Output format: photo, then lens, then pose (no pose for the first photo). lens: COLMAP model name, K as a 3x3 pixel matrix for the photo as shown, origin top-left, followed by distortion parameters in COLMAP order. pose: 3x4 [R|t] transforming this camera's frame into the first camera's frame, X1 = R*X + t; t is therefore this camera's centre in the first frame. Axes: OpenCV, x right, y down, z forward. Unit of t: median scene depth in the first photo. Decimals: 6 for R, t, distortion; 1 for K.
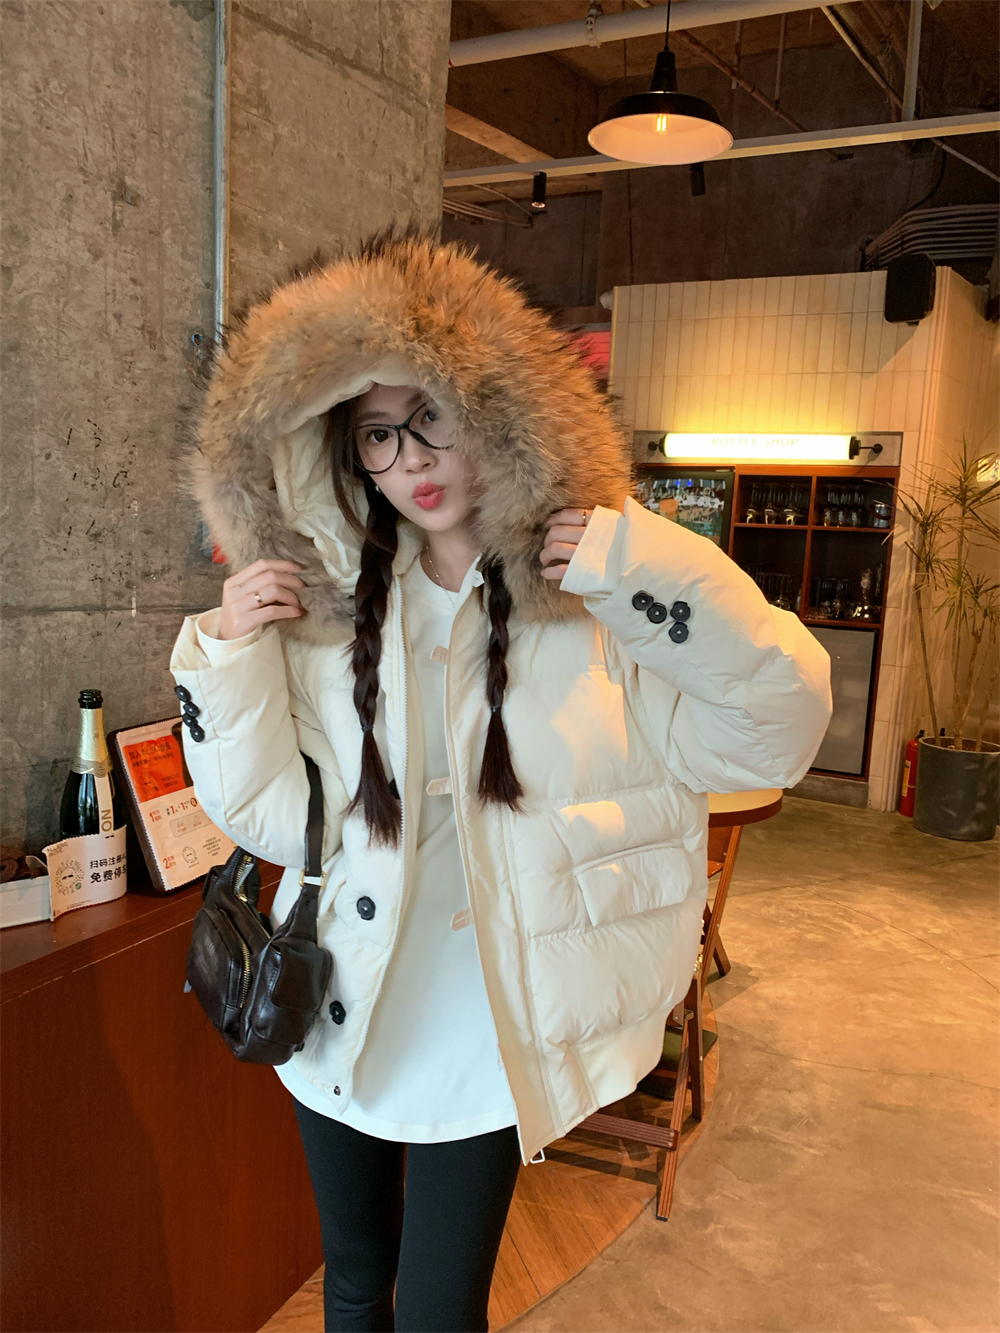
lens RADIAL K [[1015.9, 0, 514.7], [0, 1015.9, 671.1], [0, 0, 1]] dist [-0.009352, 0.004088]
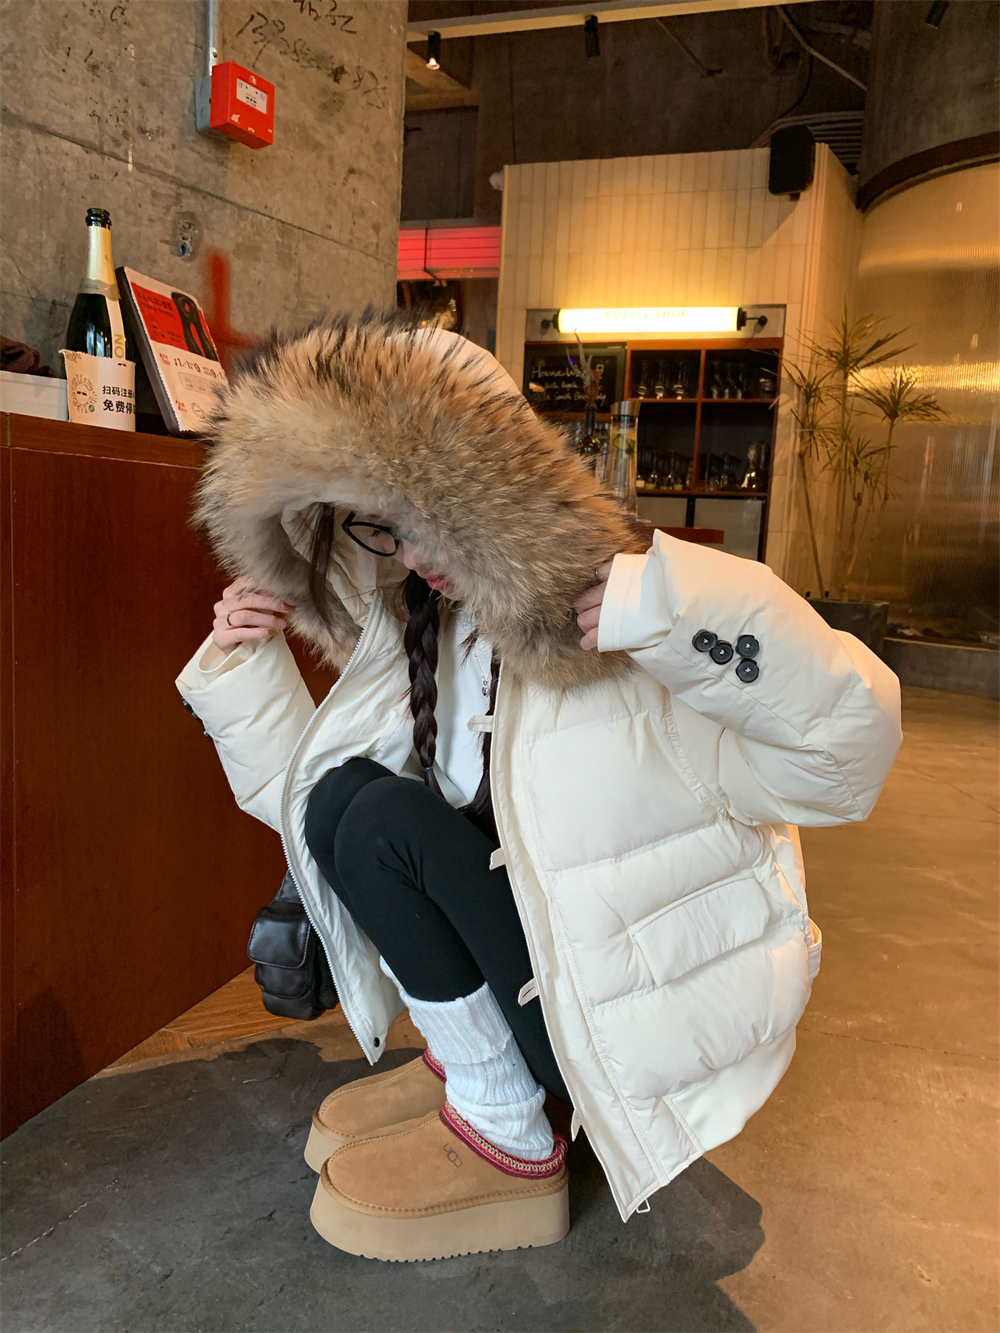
lens RADIAL K [[1015.9, 0, 500.9], [0, 1015.9, 664.6], [0, 0, 1]] dist [-0.009352, 0.004088]
pose [[0.991697, -0.021157, 0.126843, -0.048907], [0.020995, 0.999776, 0.002616, 0.127770], [-0.126869, 0.000069, 0.991919, 0.002277]]
